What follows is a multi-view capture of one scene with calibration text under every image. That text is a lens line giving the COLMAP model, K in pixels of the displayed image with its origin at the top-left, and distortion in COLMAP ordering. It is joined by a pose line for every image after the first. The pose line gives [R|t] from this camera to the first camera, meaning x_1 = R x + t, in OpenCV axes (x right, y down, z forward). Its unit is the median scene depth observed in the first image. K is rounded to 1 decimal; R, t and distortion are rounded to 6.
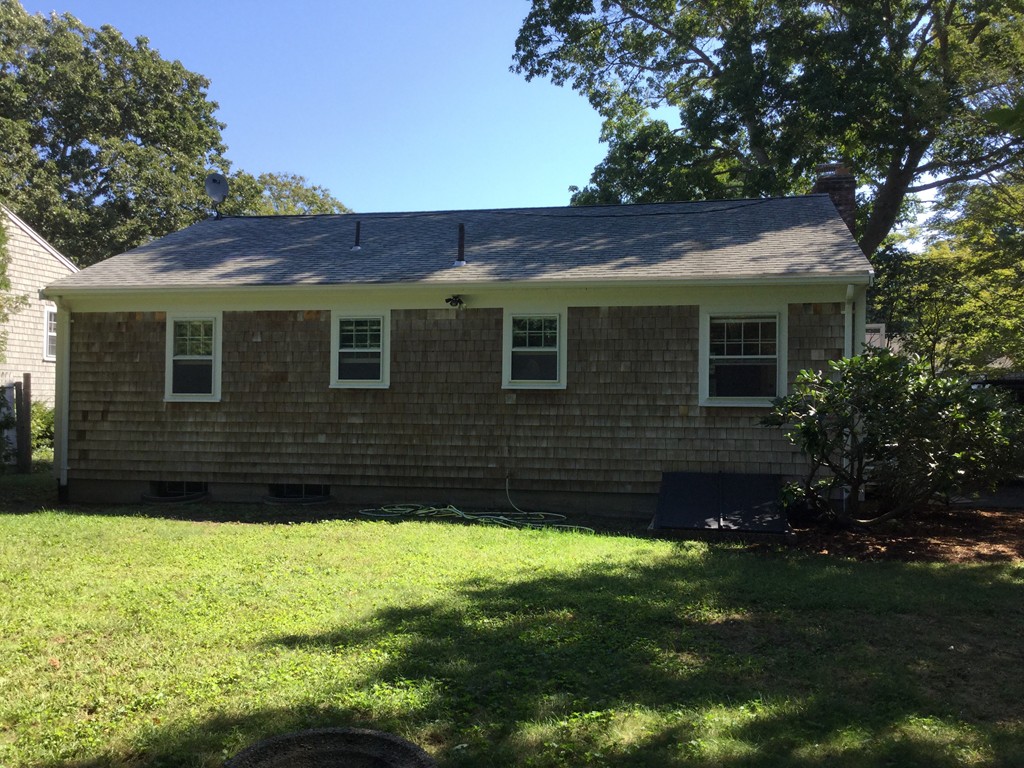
lens RADIAL K [[924.0, 0, 510.9], [0, 924.0, 384.2], [0, 0, 1]] dist [0.091858, -0.169425]
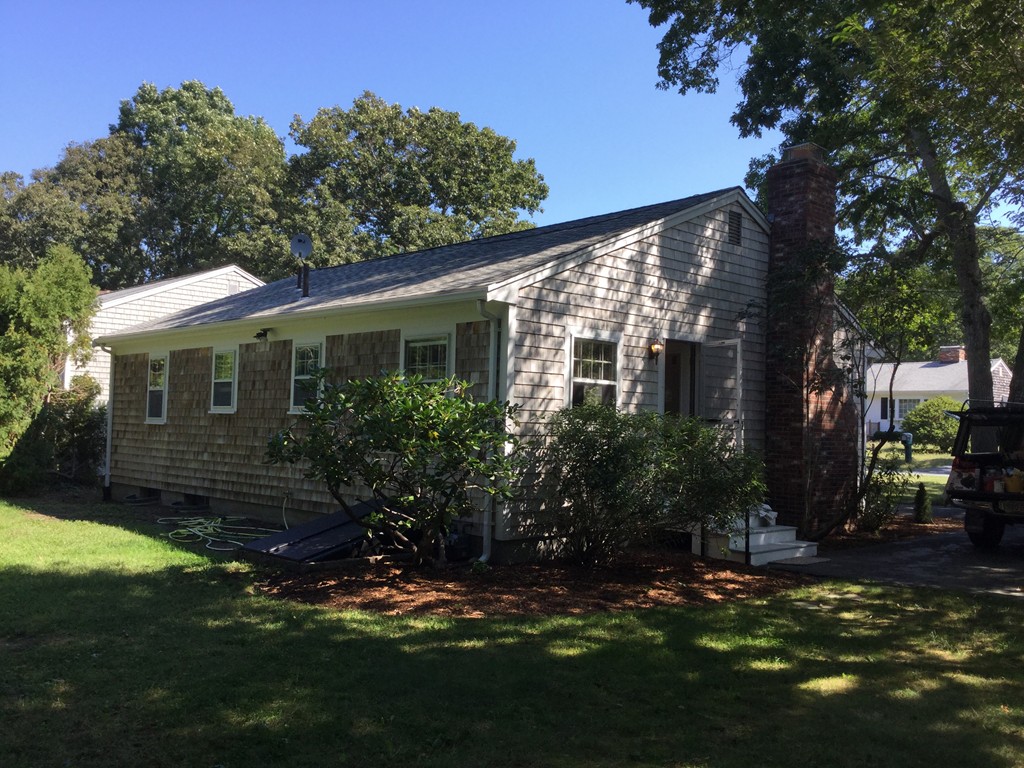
lens RADIAL K [[924.0, 0, 509.5], [0, 924.0, 386.5], [0, 0, 1]] dist [0.091858, -0.169425]
pose [[0.832396, -0.012868, -0.554031, 0.781547], [-0.004621, 0.999534, -0.030158, 0.004132], [0.554161, 0.027664, 0.831949, 0.235401]]
